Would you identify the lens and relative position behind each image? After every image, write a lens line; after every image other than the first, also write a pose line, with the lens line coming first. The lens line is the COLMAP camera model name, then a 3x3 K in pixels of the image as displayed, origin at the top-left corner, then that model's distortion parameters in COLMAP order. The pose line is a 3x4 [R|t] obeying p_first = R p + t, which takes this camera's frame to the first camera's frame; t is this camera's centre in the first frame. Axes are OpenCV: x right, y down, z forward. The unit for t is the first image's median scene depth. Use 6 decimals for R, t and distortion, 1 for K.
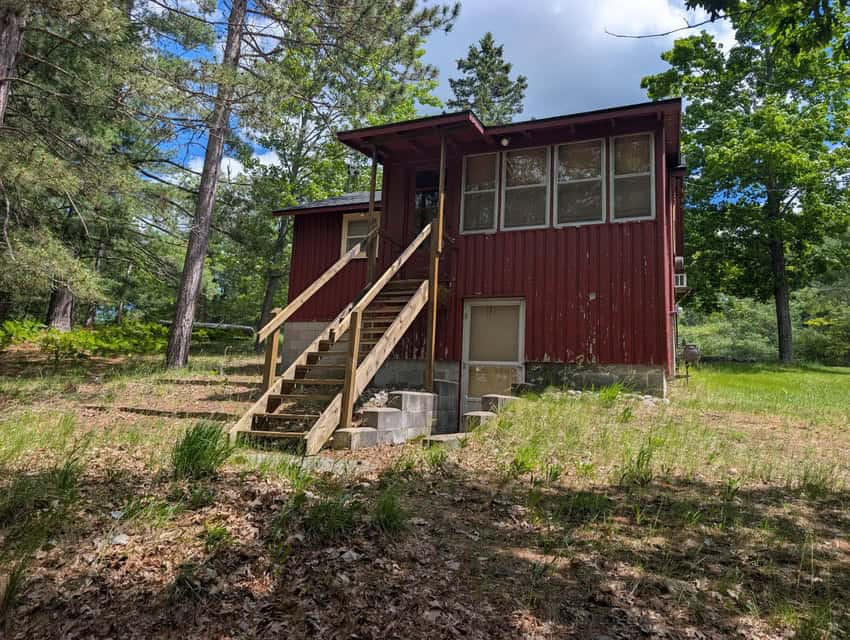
lens RADIAL K [[608.1, 0, 420.4], [0, 608.1, 323.8], [0, 0, 1]] dist [0.020597, -0.023838]
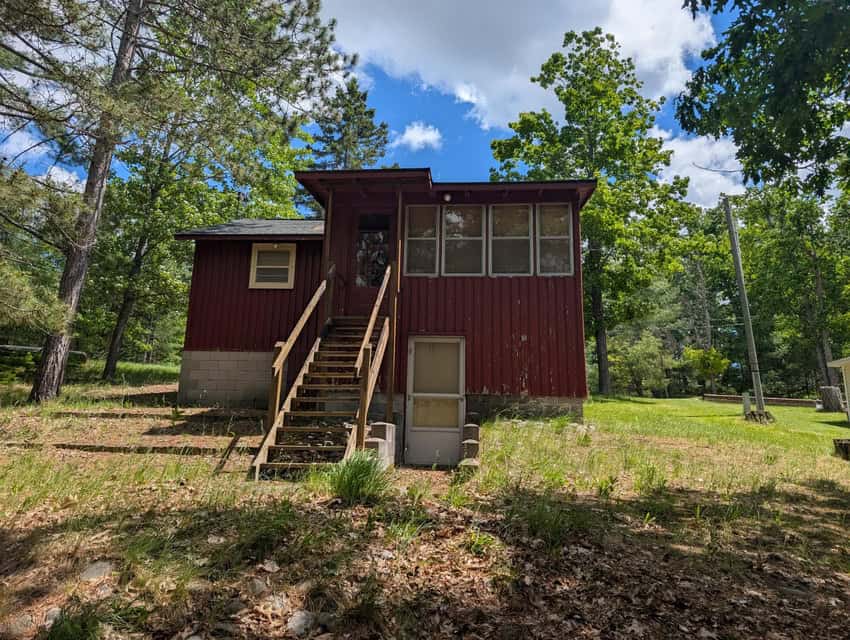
lens RADIAL K [[608.1, 0, 432.6], [0, 608.1, 314.7], [0, 0, 1]] dist [0.020597, -0.023838]
pose [[0.947575, 0.043648, 0.316539, -0.231676], [-0.023680, 0.997495, -0.066659, -0.006694], [-0.318655, 0.055668, 0.946235, -0.043230]]
